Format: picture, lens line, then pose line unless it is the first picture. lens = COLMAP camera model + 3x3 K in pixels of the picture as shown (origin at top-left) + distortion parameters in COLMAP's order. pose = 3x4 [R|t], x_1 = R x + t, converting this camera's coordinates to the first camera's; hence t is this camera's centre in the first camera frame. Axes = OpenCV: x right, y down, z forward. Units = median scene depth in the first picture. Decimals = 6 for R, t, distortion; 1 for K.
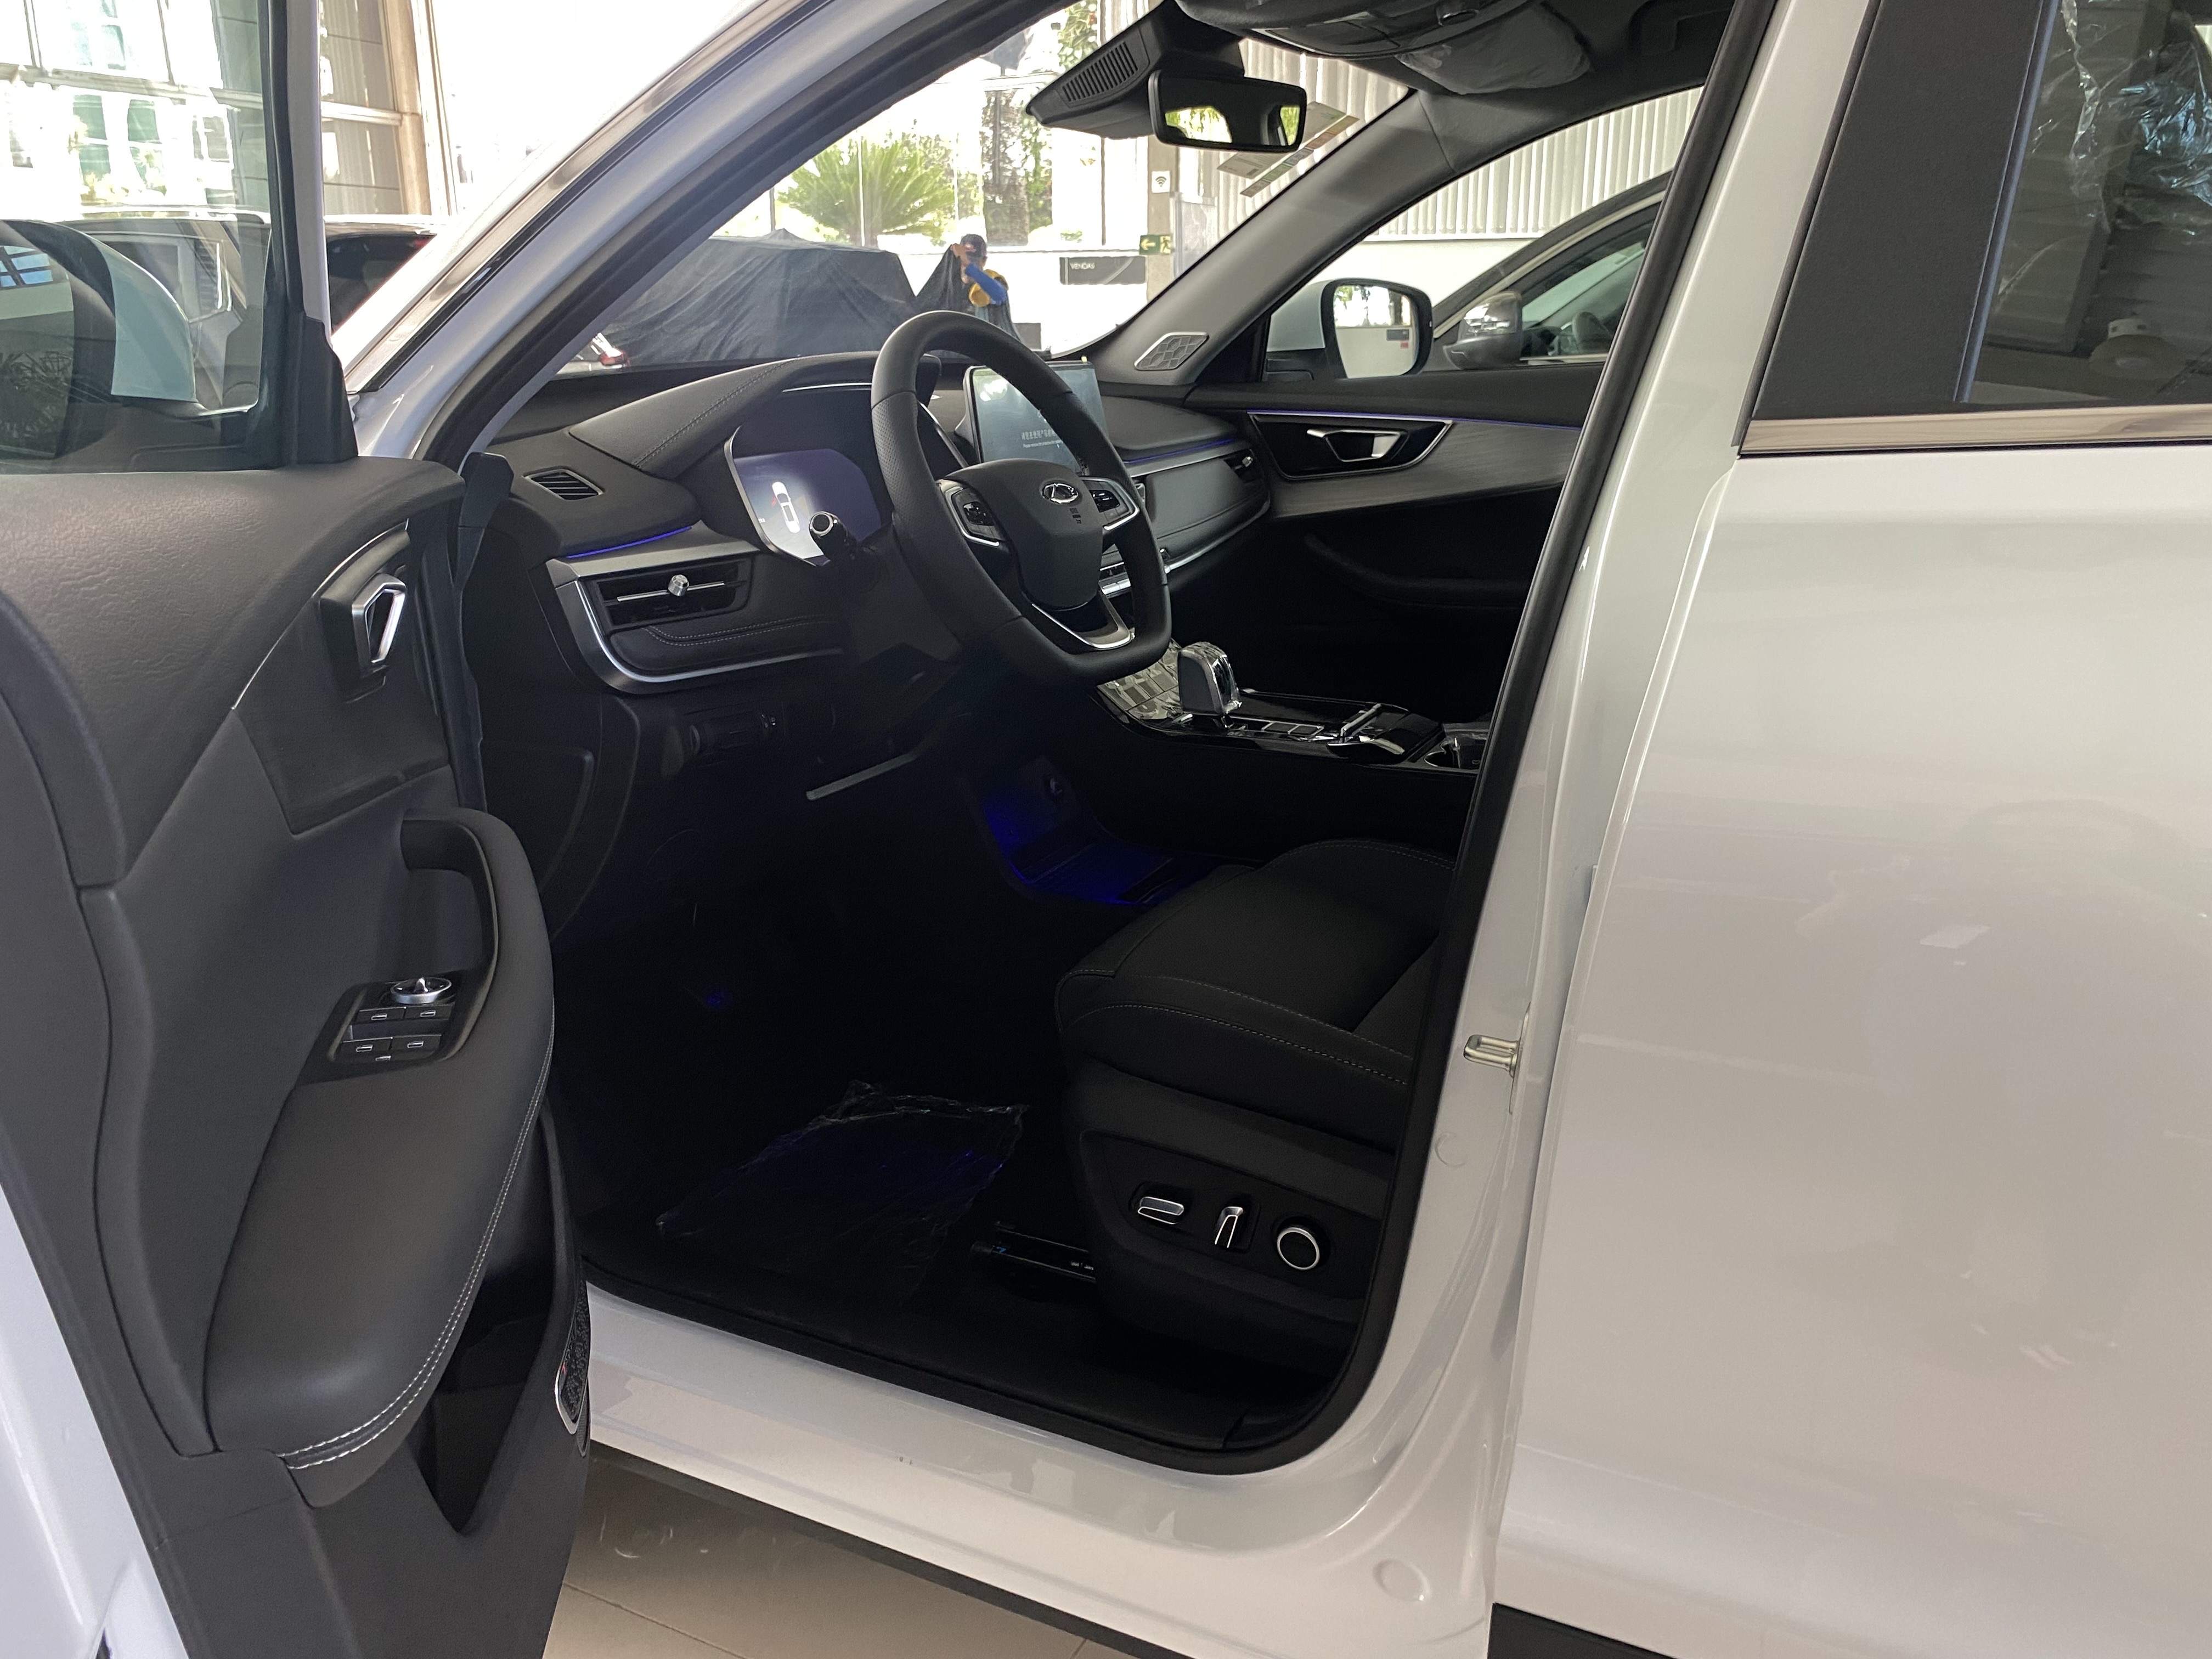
lens RADIAL K [[1662.5, 0, 1106.0], [0, 1662.5, 829.5], [0, 0, 1]] dist [-0.015118, -0.006260]
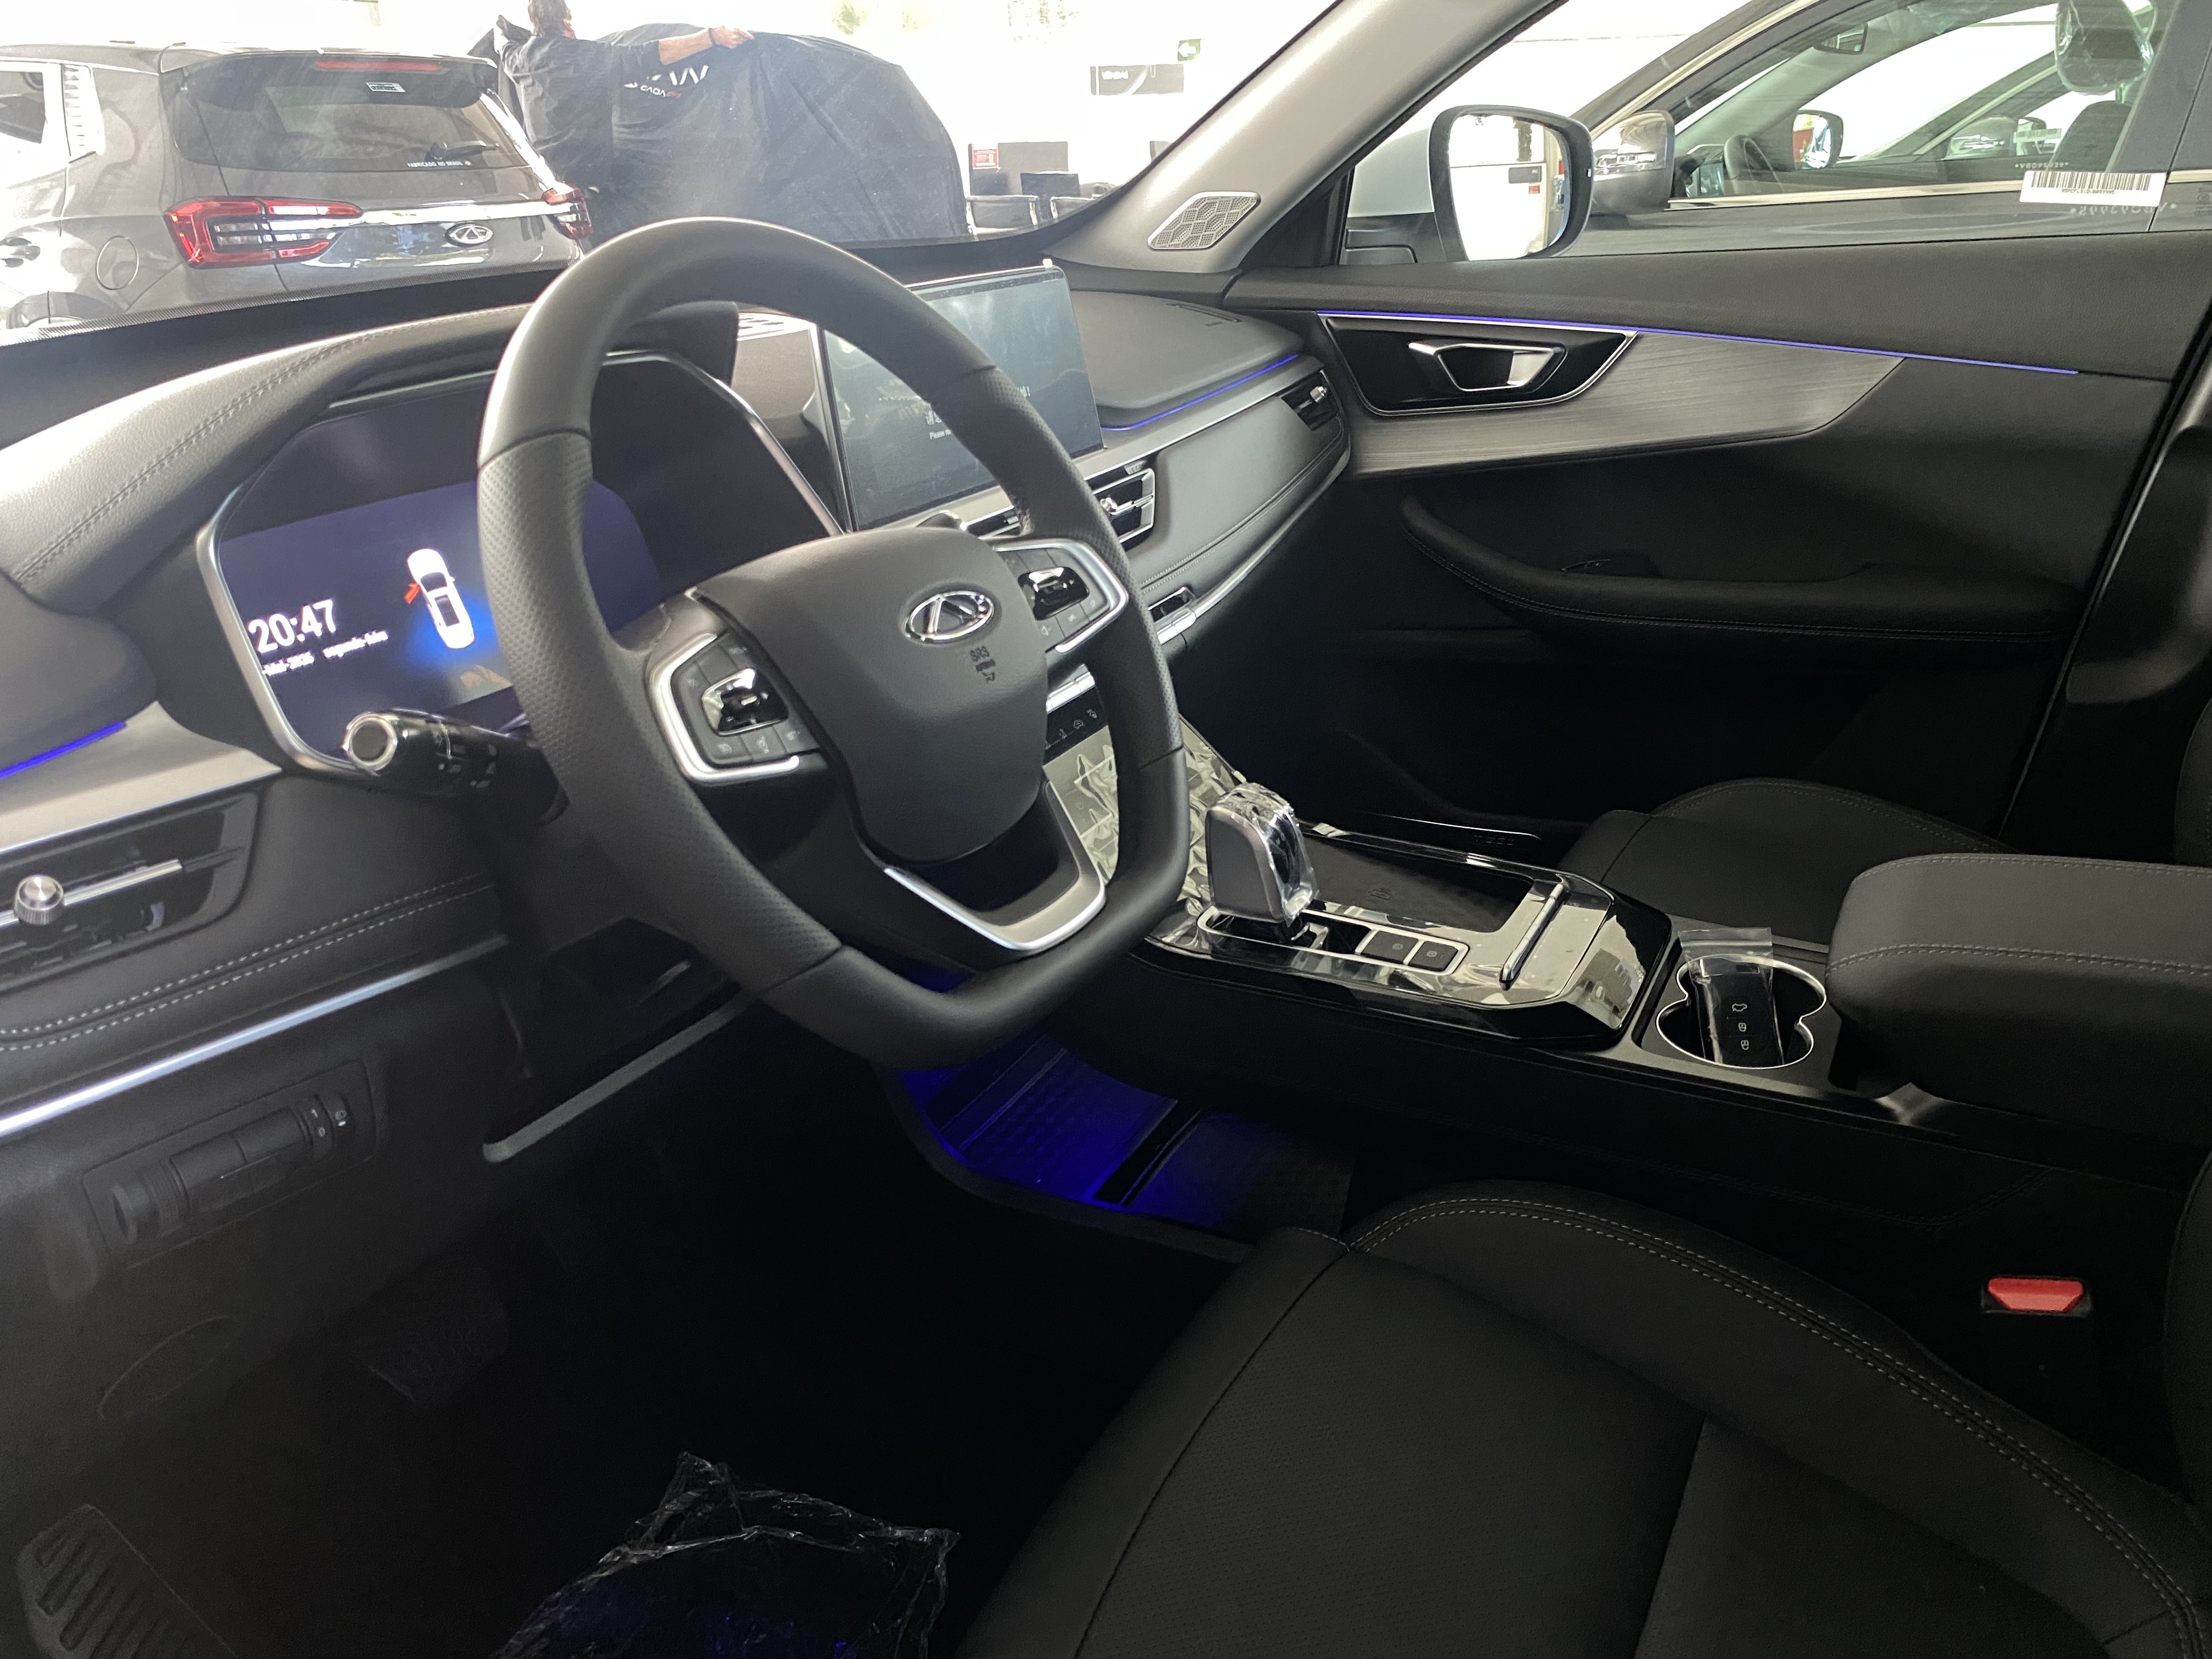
lens RADIAL K [[1662.5, 0, 1106.0], [0, 1662.5, 829.5], [0, 0, 1]] dist [-0.015118, -0.006260]
pose [[0.999686, -0.000888, -0.025062, 0.017317], [0.003409, 0.994908, 0.100730, -0.115908], [0.024845, -0.100784, 0.994598, 0.323621]]
